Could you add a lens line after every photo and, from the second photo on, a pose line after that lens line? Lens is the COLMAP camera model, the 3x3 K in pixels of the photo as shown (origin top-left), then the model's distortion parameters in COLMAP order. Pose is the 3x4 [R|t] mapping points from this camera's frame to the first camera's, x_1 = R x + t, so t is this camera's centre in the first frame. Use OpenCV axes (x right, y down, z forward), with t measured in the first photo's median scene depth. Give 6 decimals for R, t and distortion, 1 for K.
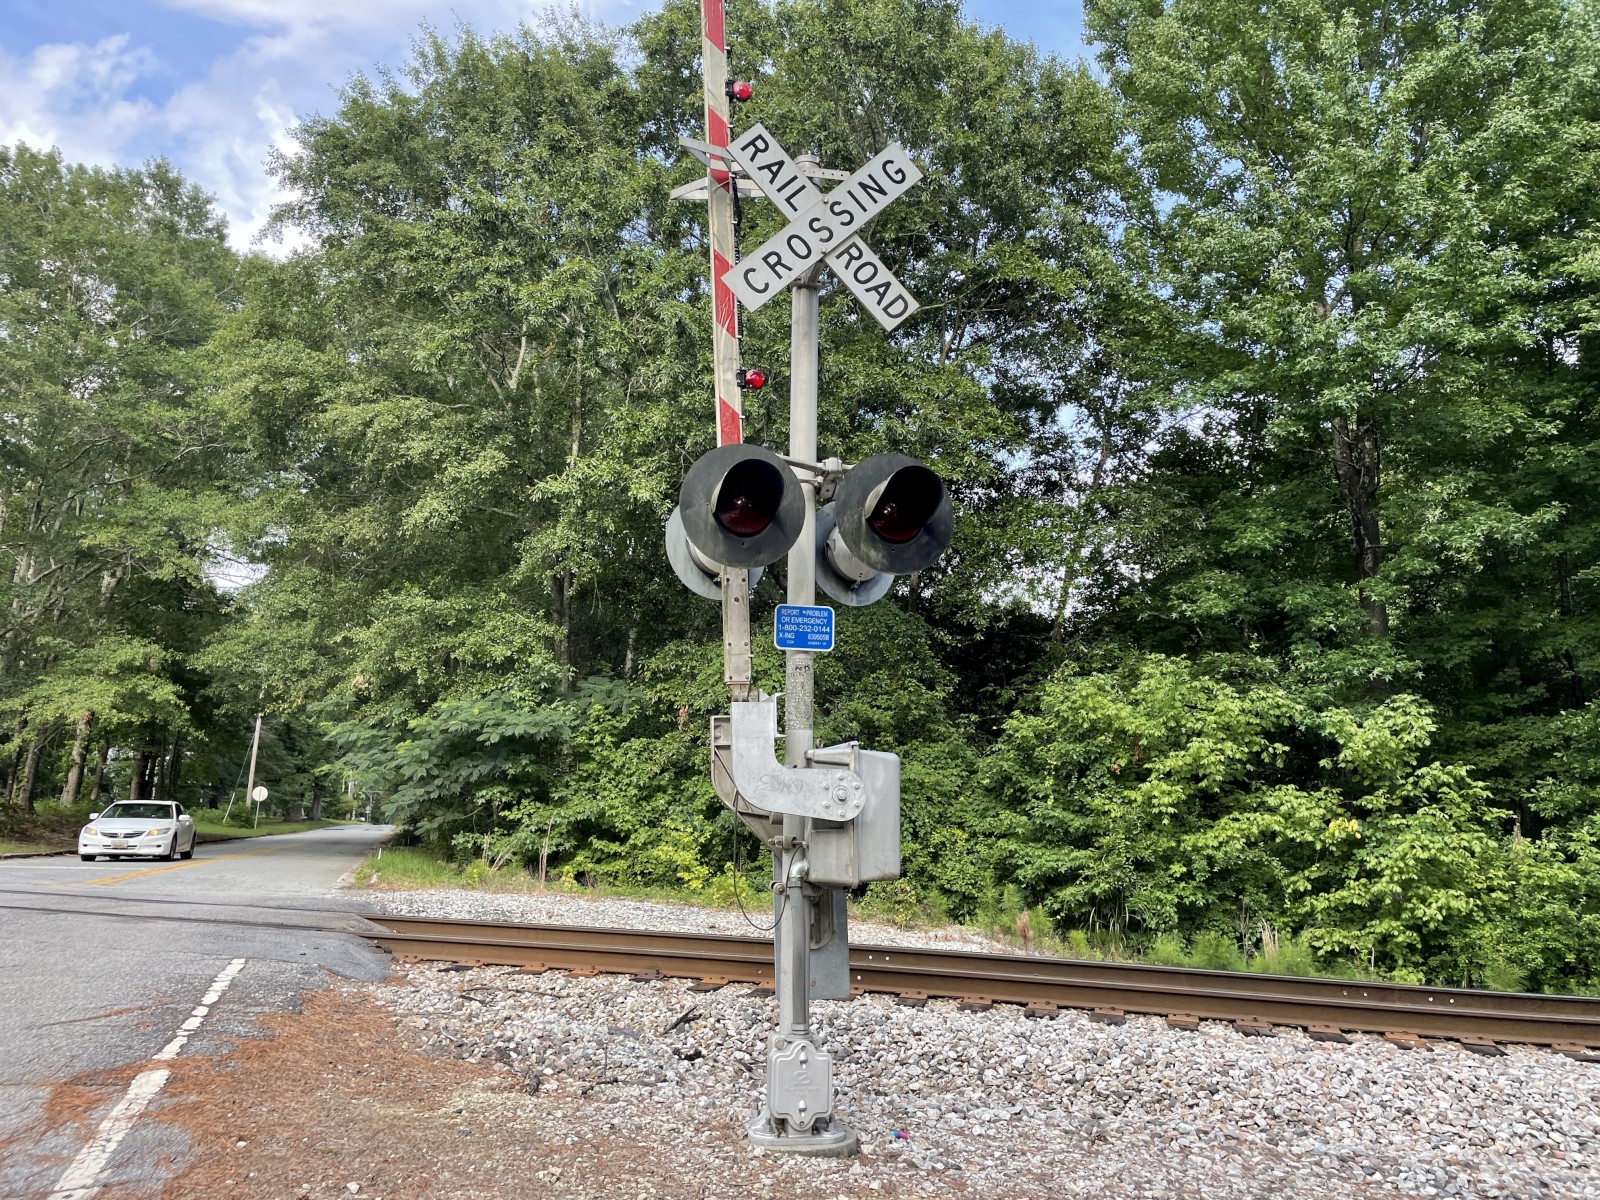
lens RADIAL K [[1177.7, 0, 796.6], [0, 1177.7, 575.3], [0, 0, 1]] dist [0.095255, -0.118528]
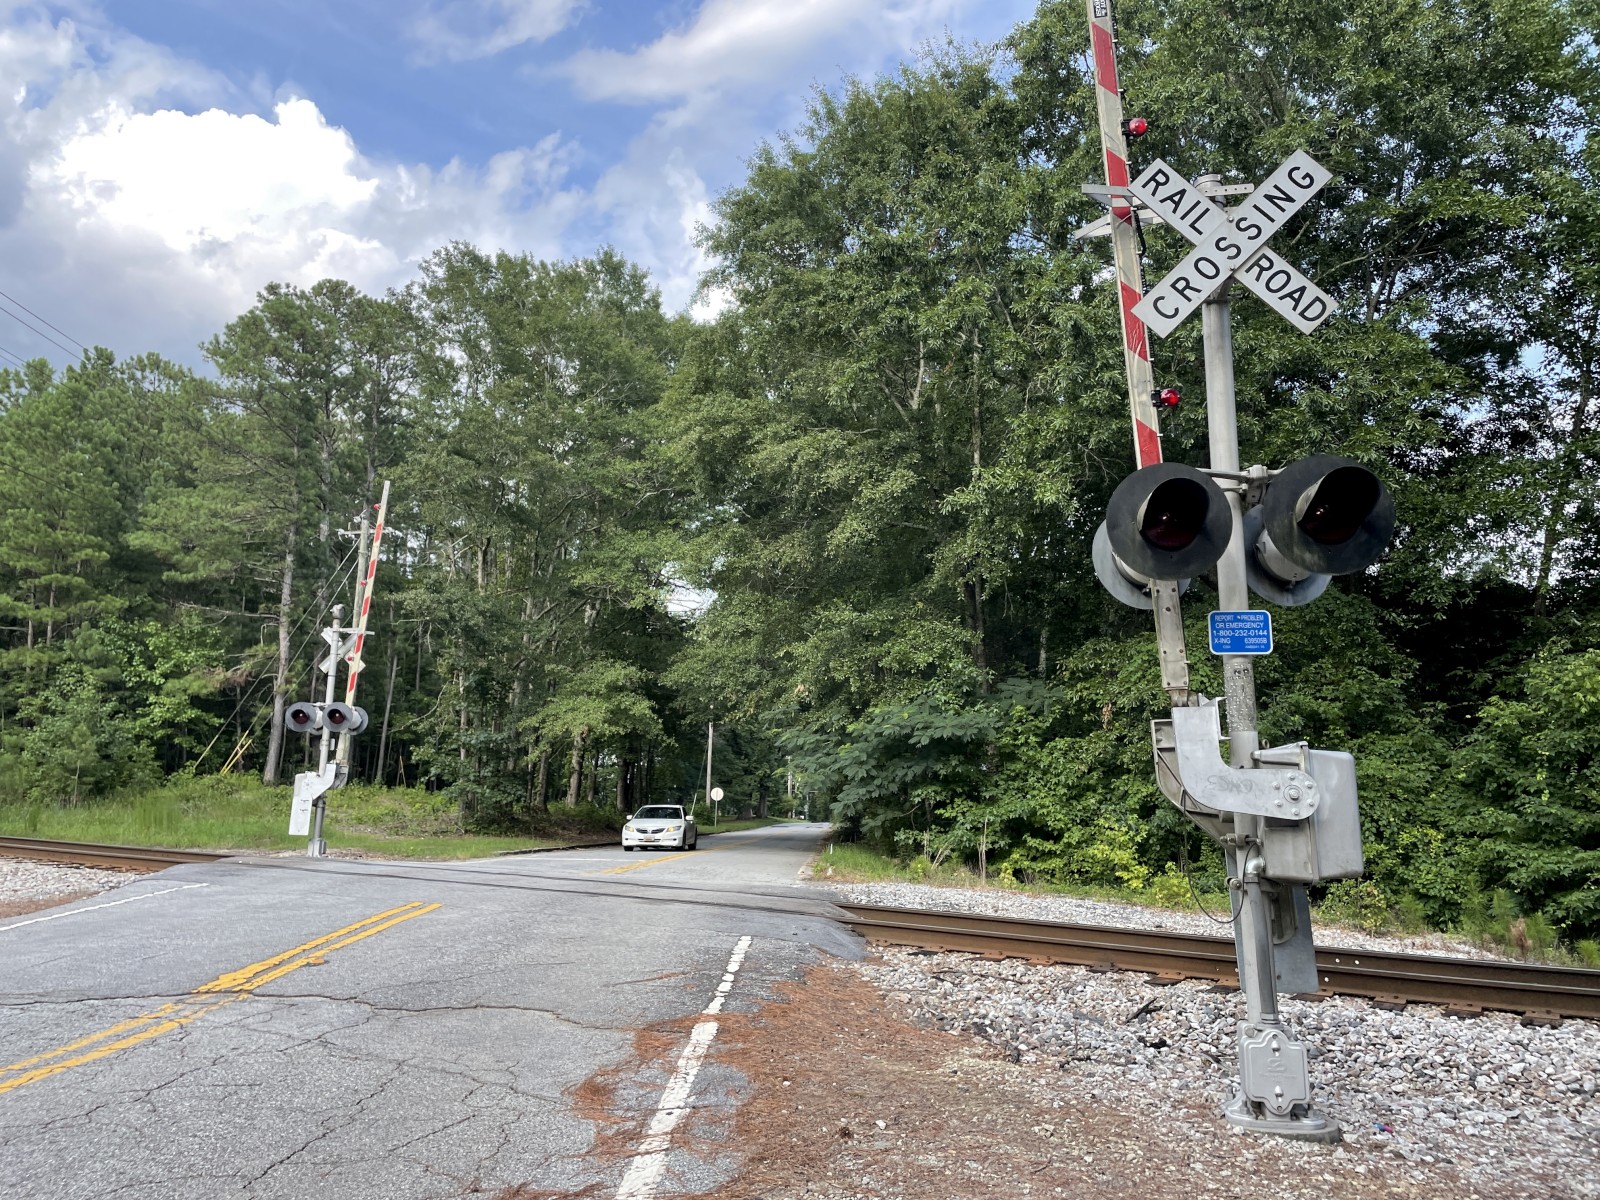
lens RADIAL K [[1177.7, 0, 796.6], [0, 1177.7, 575.3], [0, 0, 1]] dist [0.095255, -0.118528]
pose [[0.940530, -0.074873, -0.331358, -0.002544], [0.075194, 0.997098, -0.011870, -0.005980], [0.331285, -0.013752, 0.943431, -0.030275]]
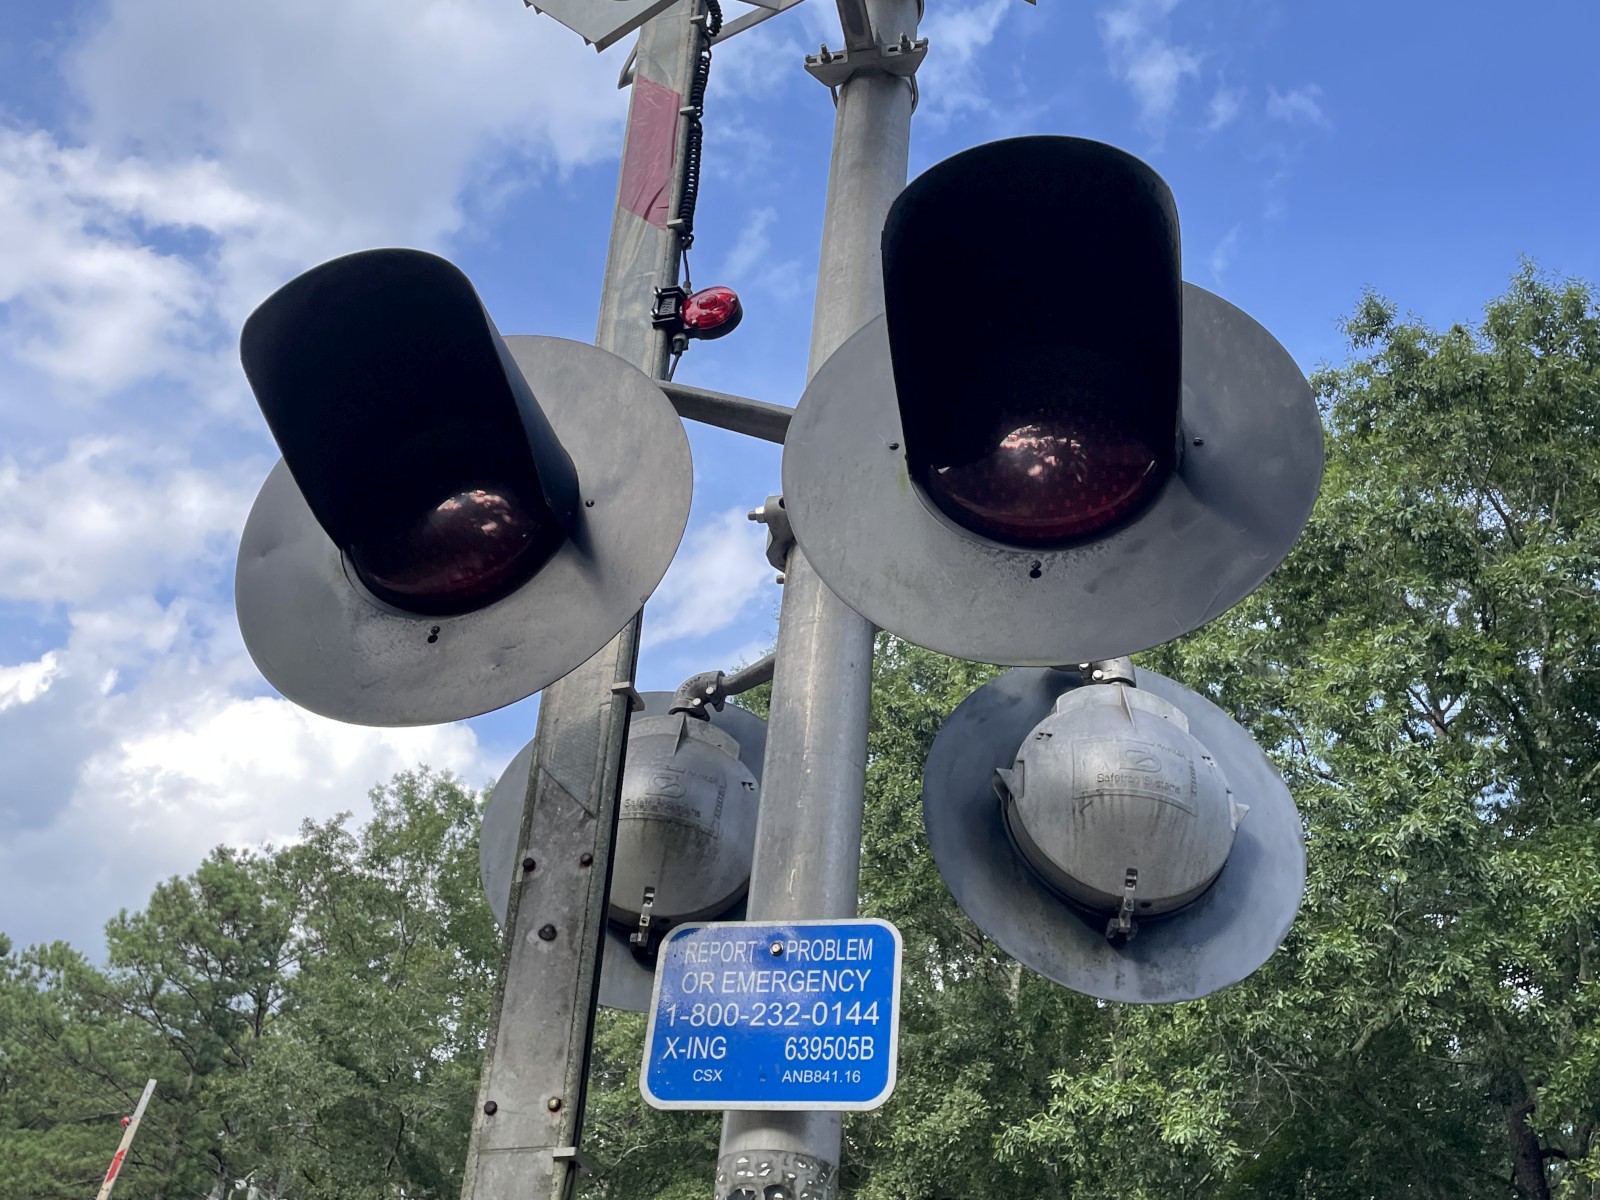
lens RADIAL K [[1560.3, 0, 800.0], [0, 1560.3, 600.0], [0, 0, 1]] dist [0.070915, 0.002299]
pose [[0.901085, -0.199267, -0.385146, 0.040326], [0.009996, 0.897477, -0.440948, 0.029520], [0.433526, 0.393482, 0.810695, 0.193698]]
